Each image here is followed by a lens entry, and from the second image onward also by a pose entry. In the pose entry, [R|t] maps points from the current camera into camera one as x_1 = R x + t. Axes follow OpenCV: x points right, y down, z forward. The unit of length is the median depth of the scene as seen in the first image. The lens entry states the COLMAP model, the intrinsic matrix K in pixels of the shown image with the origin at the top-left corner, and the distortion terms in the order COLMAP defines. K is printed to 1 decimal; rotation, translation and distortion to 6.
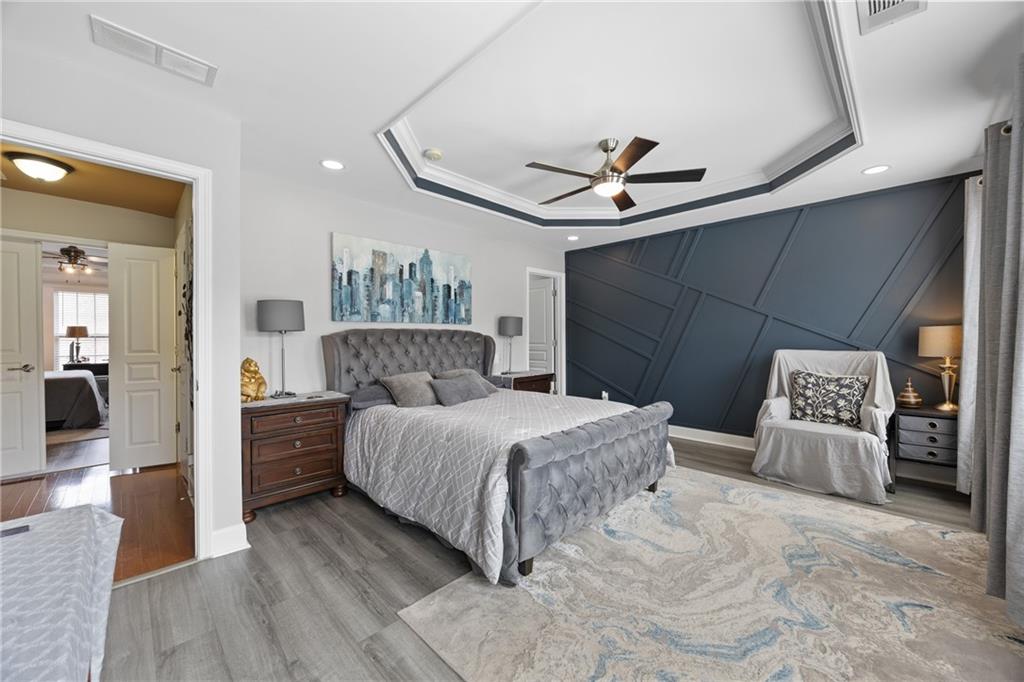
lens RADIAL K [[392.0, 0, 510.9], [0, 392.0, 339.6], [0, 0, 1]] dist [-0.000796, -0.000242]
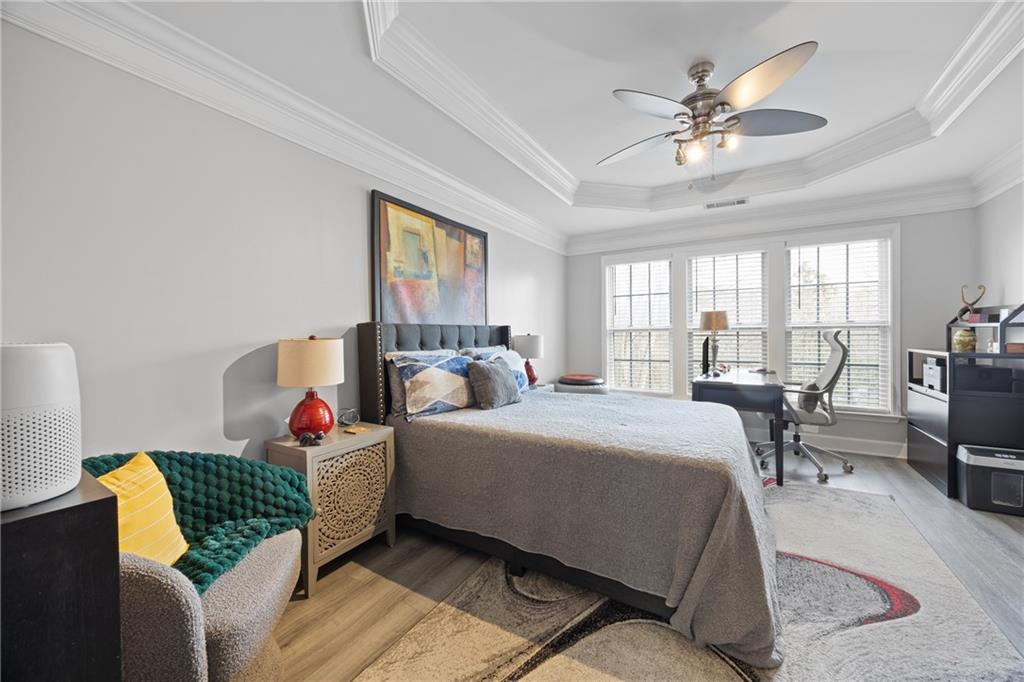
lens RADIAL K [[392.0, 0, 510.9], [0, 392.0, 339.6], [0, 0, 1]] dist [-0.000796, -0.000242]
pose [[0.245868, 0.006940, -0.969278, -0.381276], [0.001786, 0.999969, 0.007612, 0.001949], [0.969302, -0.003603, 0.245848, 0.348581]]
